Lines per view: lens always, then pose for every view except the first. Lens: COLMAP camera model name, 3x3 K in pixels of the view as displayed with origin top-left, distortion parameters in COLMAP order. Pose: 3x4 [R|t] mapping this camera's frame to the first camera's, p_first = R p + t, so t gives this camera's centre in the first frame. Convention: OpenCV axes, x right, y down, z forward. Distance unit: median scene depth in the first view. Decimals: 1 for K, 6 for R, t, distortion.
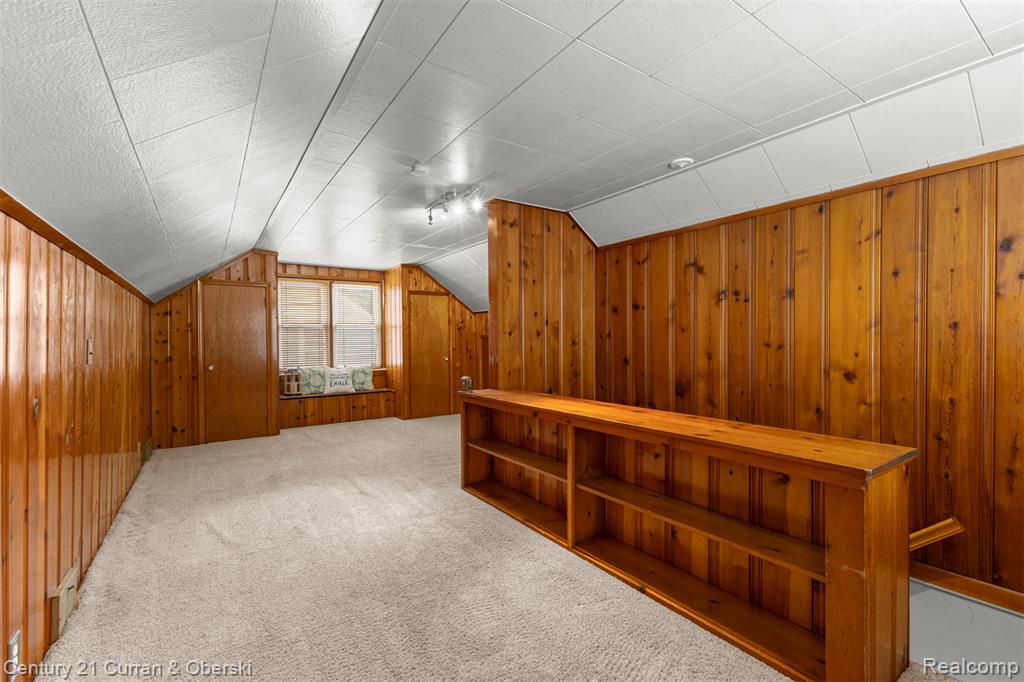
lens RADIAL K [[448.3, 0, 513.5], [0, 448.3, 342.1], [0, 0, 1]] dist [0.009506, -0.000173]
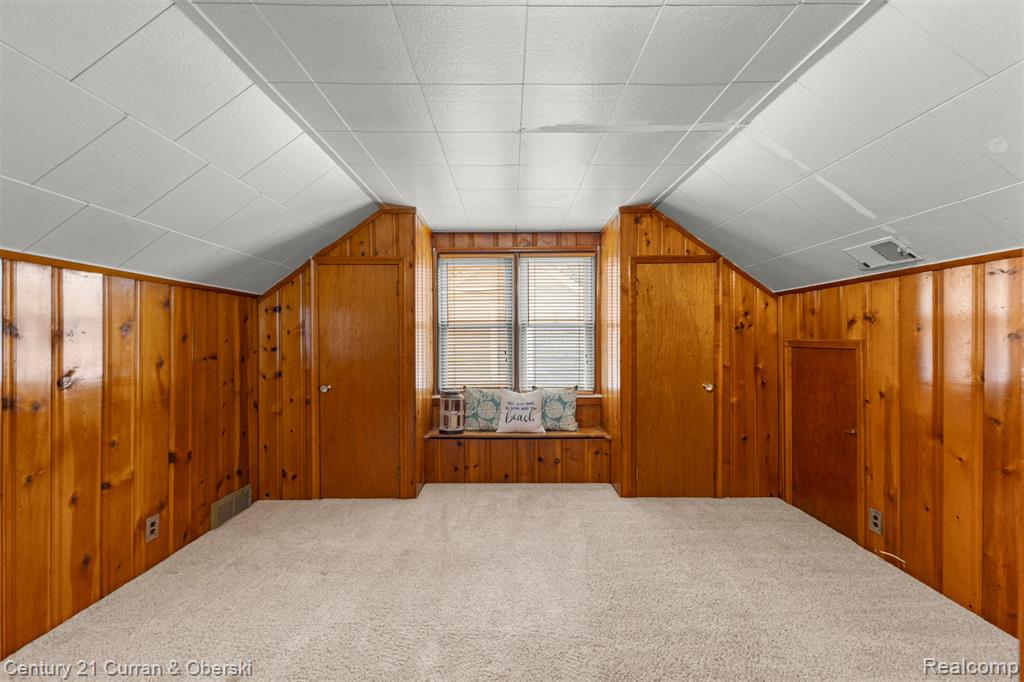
lens RADIAL K [[448.3, 0, 509.7], [0, 448.3, 344.2], [0, 0, 1]] dist [0.009506, -0.000173]
pose [[0.824016, 0.014409, -0.566383, -0.050320], [-0.009607, 0.999888, 0.011460, -0.015231], [0.566484, -0.004002, 0.824063, 0.469163]]
